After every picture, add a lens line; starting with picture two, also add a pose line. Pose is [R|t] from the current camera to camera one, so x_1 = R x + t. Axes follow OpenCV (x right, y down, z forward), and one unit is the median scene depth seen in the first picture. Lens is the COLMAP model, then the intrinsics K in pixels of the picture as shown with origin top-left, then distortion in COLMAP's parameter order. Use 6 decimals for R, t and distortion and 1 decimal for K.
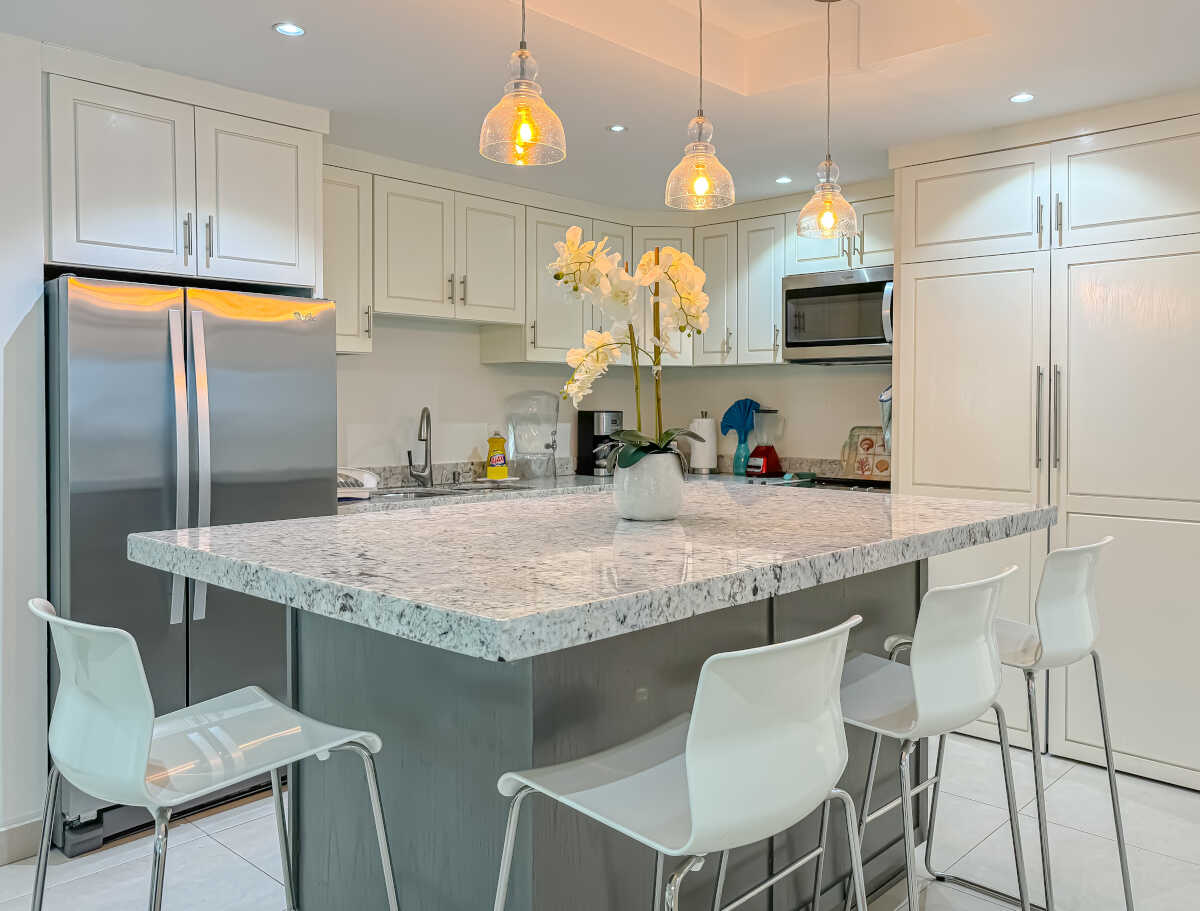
lens RADIAL K [[957.3, 0, 600.6], [0, 957.3, 395.8], [0, 0, 1]] dist [0.004121, 0.000249]
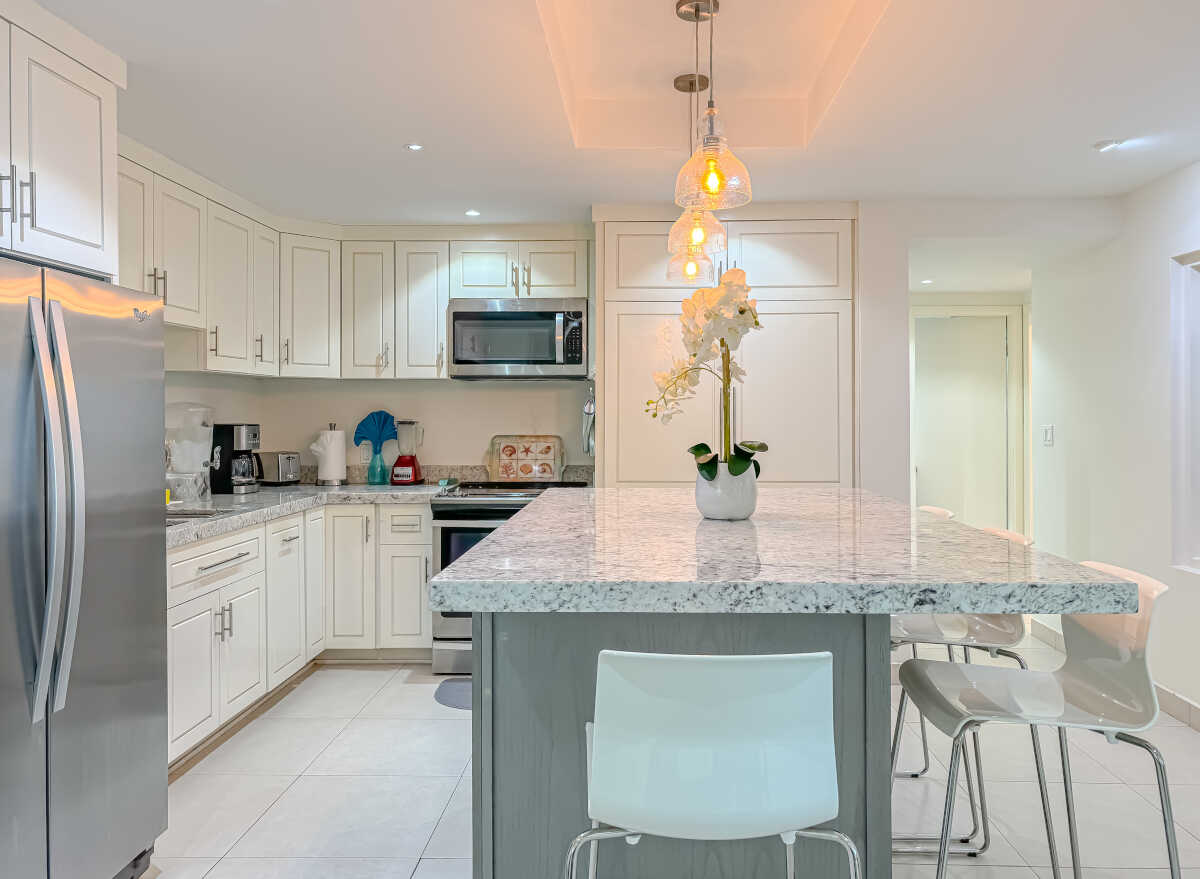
lens RADIAL K [[898.2, 0, 600.8], [0, 898.2, 397.3], [0, 0, 1]] dist [0.010715, 0.000197]
pose [[0.759145, 0.008180, 0.650871, -0.343184], [-0.003425, 0.999957, -0.008573, -0.004632], [-0.650913, 0.004279, 0.759140, 0.112877]]
